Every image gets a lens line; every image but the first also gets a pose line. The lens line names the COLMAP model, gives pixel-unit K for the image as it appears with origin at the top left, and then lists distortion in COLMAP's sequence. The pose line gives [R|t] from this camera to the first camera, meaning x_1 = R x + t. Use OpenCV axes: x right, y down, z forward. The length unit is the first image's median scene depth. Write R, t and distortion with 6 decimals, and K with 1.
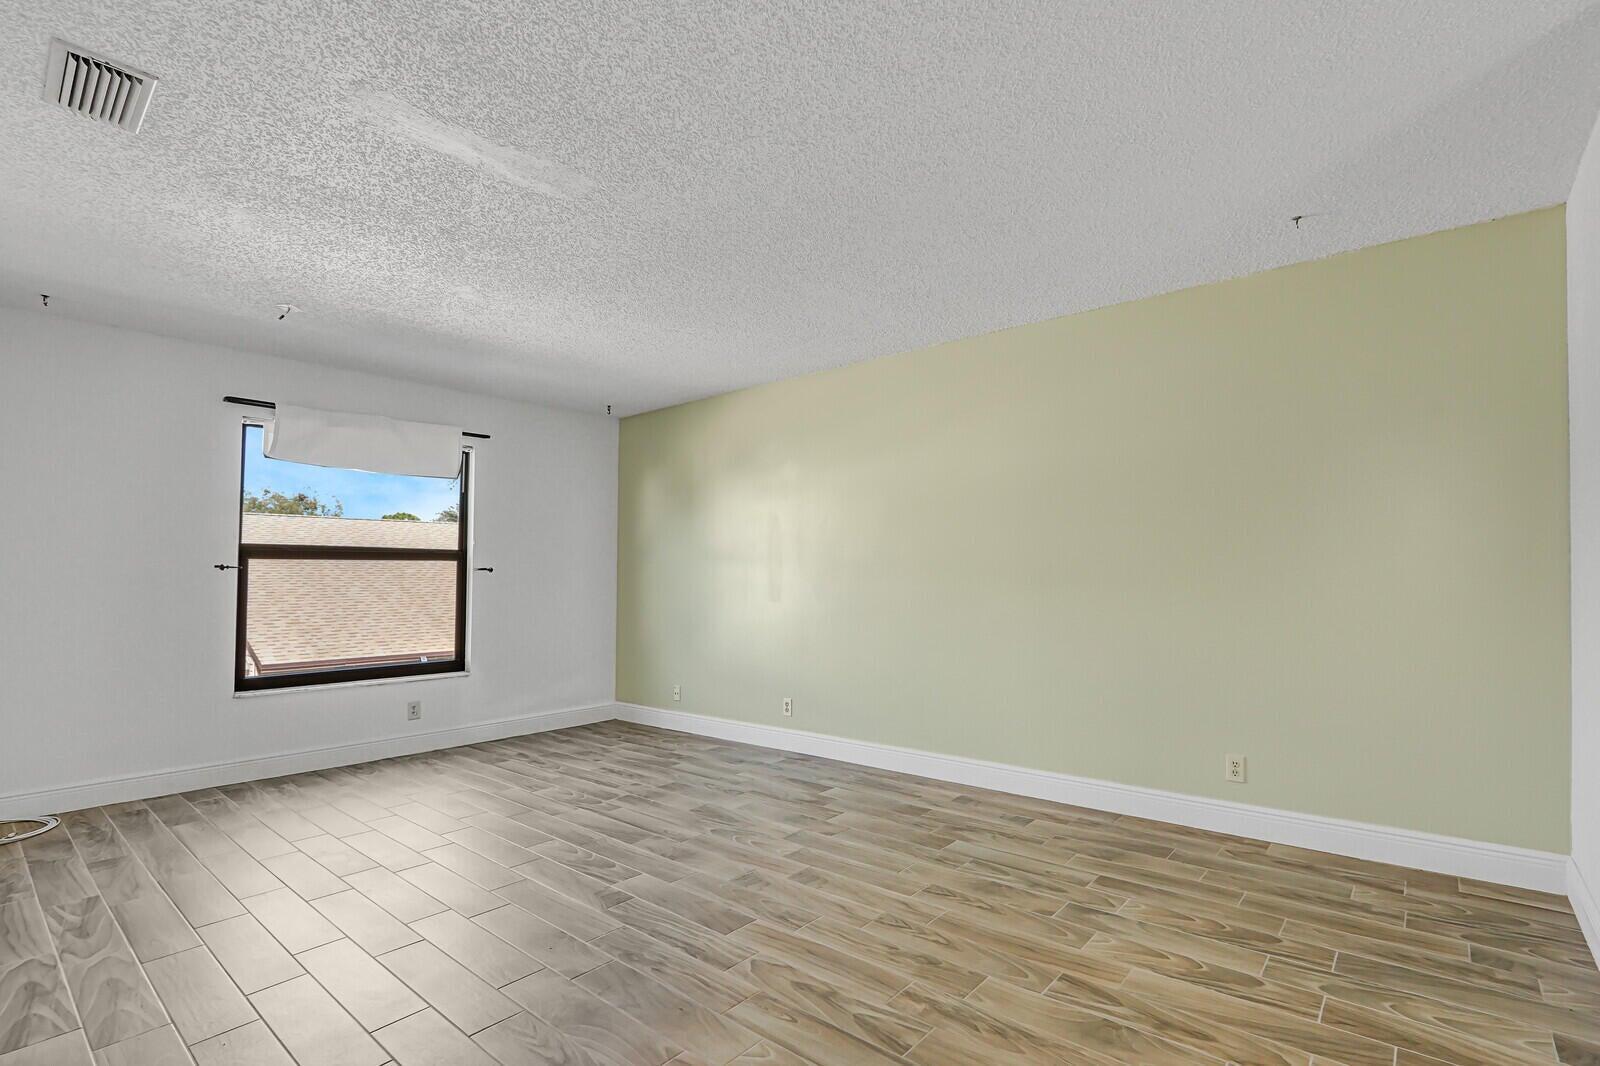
lens RADIAL K [[748.6, 0, 816.1], [0, 748.6, 563.6], [0, 0, 1]] dist [-0.018473, 0.000697]
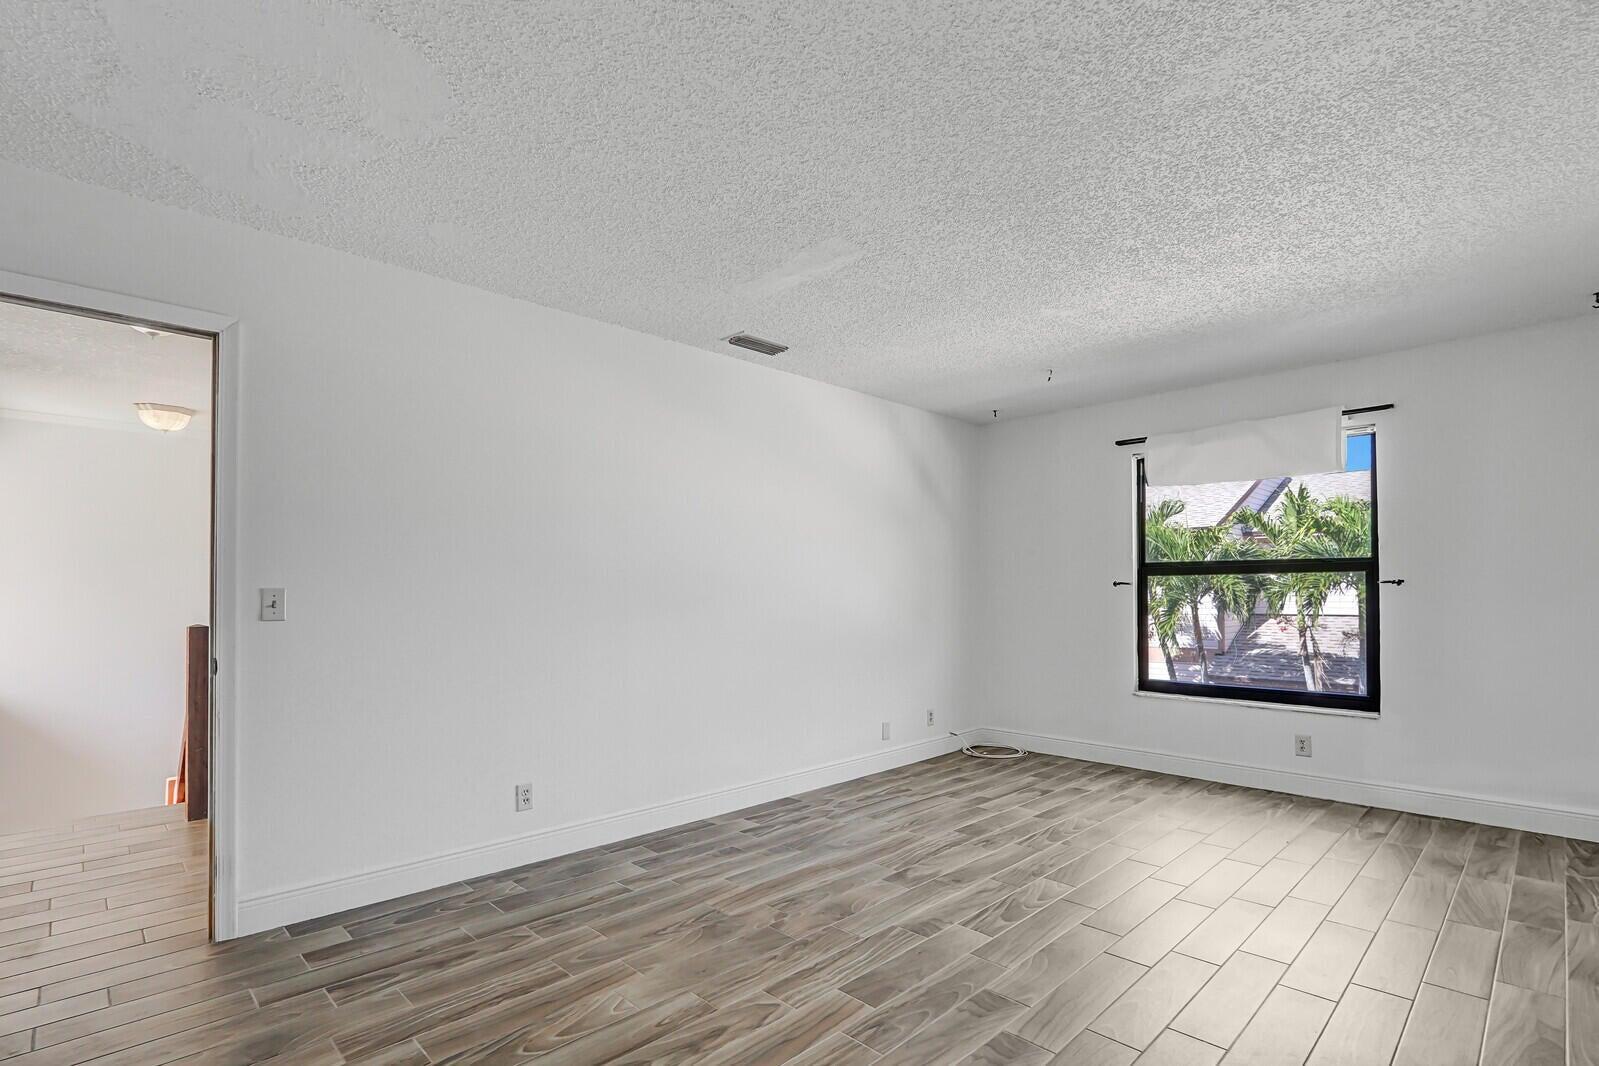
lens RADIAL K [[752.7, 0, 801.6], [0, 752.7, 573.2], [0, 0, 1]] dist [-0.018080, -0.000201]
pose [[-0.096578, -0.021409, -0.995095, 0.449140], [0.020914, 0.999504, -0.023533, 0.005043], [0.995106, -0.023084, -0.096082, 0.587575]]
